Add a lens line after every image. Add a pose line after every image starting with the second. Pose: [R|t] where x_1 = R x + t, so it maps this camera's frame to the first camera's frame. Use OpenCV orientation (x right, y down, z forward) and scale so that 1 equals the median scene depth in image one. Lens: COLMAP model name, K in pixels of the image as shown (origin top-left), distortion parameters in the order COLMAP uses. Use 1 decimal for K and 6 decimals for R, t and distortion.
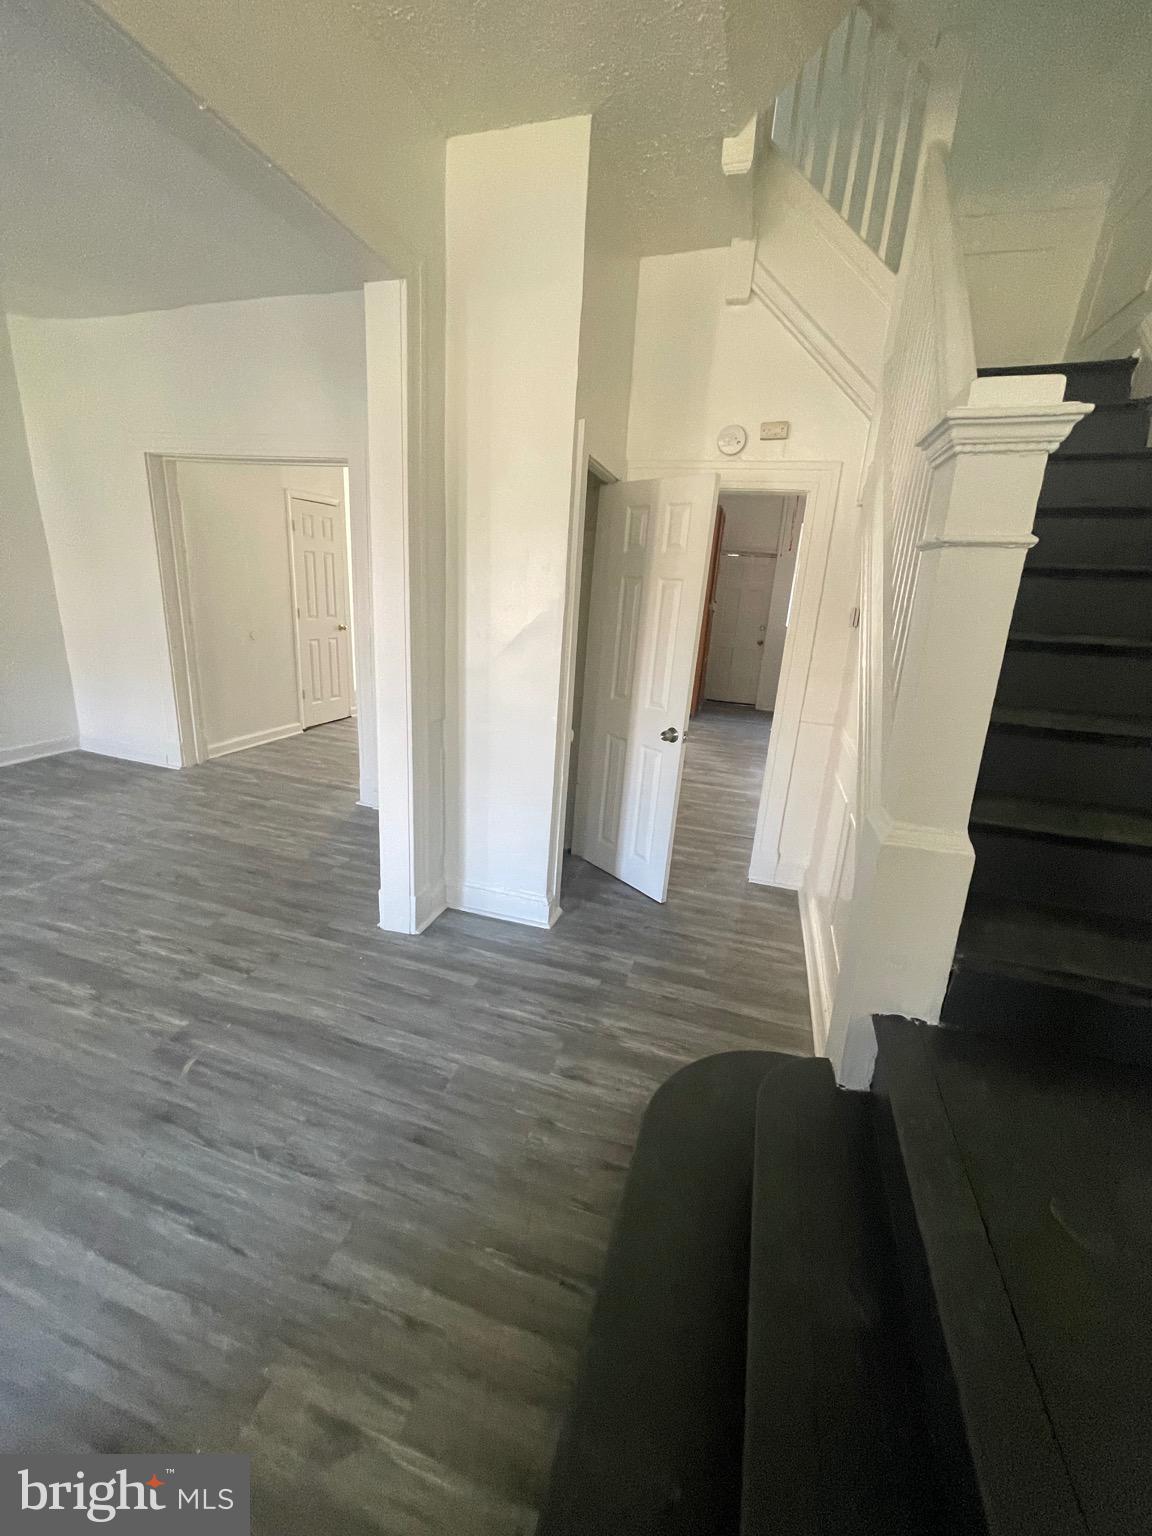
lens RADIAL K [[616.4, 0, 572.9], [0, 616.4, 768.1], [0, 0, 1]] dist [-0.017852, 0.010034]
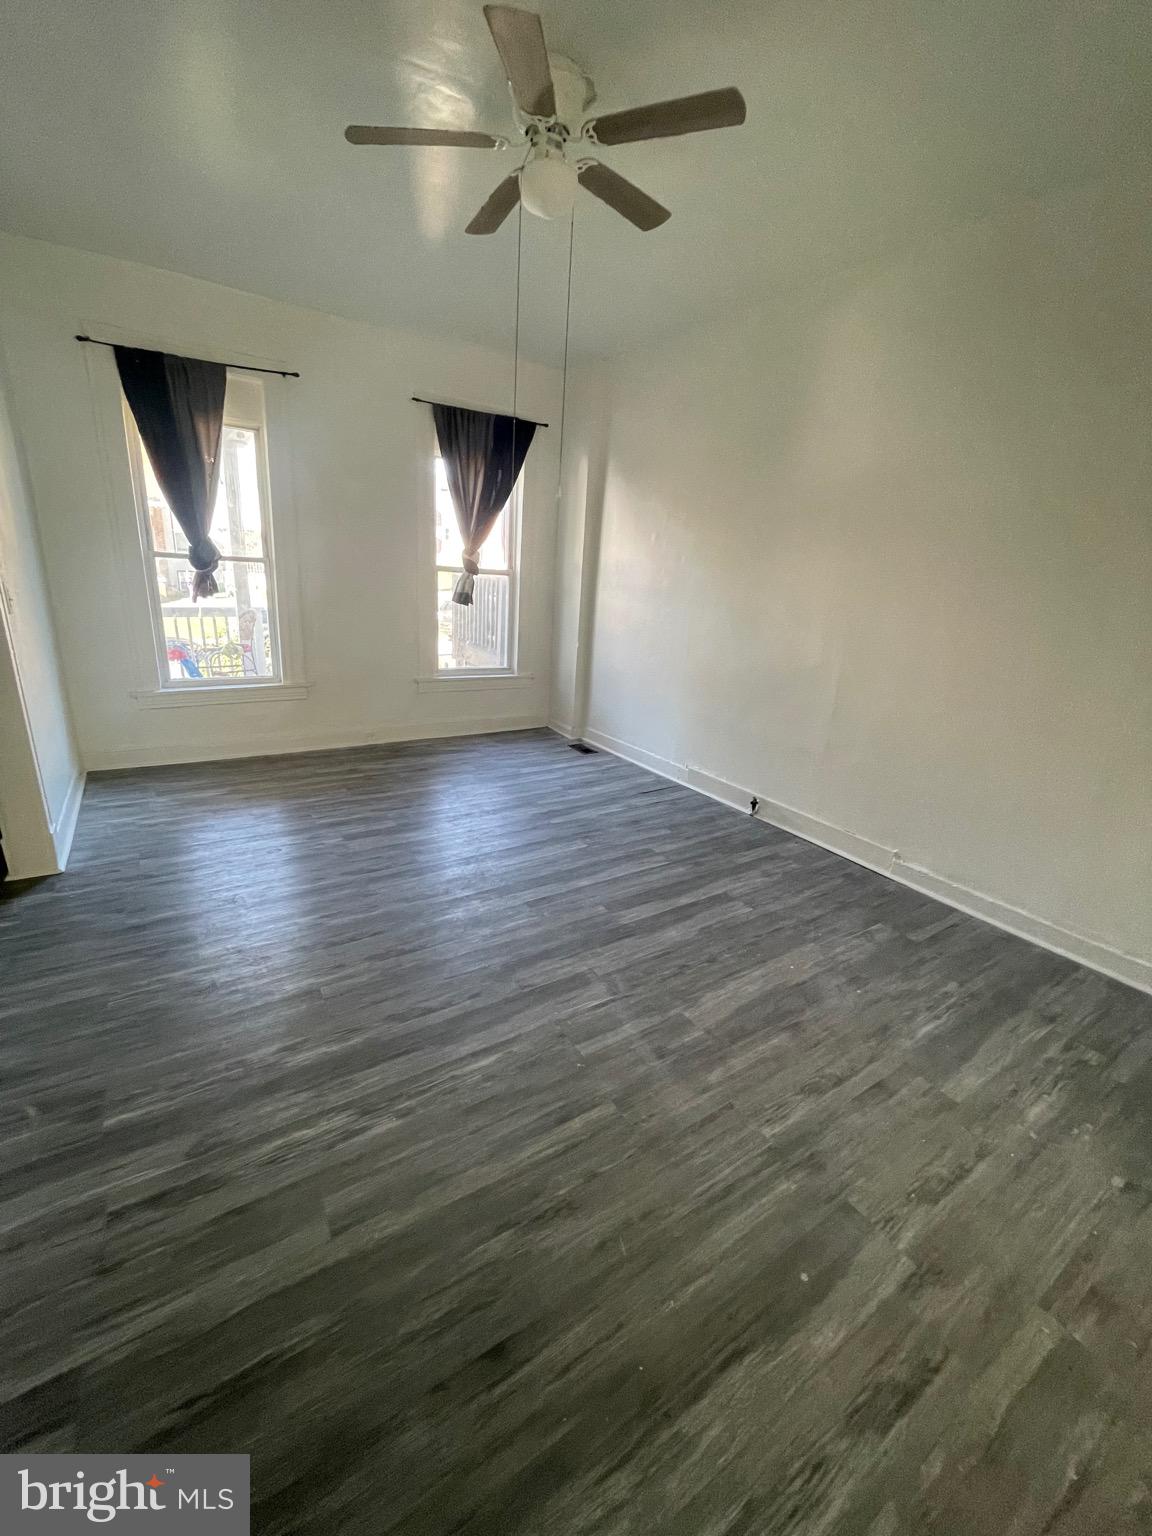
lens RADIAL K [[616.4, 0, 572.9], [0, 616.4, 768.1], [0, 0, 1]] dist [-0.017852, 0.010034]
pose [[-0.630152, 0.138314, -0.764053, -0.323882], [-0.313431, 0.854965, 0.413274, -0.330395], [0.710401, 0.499904, -0.495406, 1.084220]]
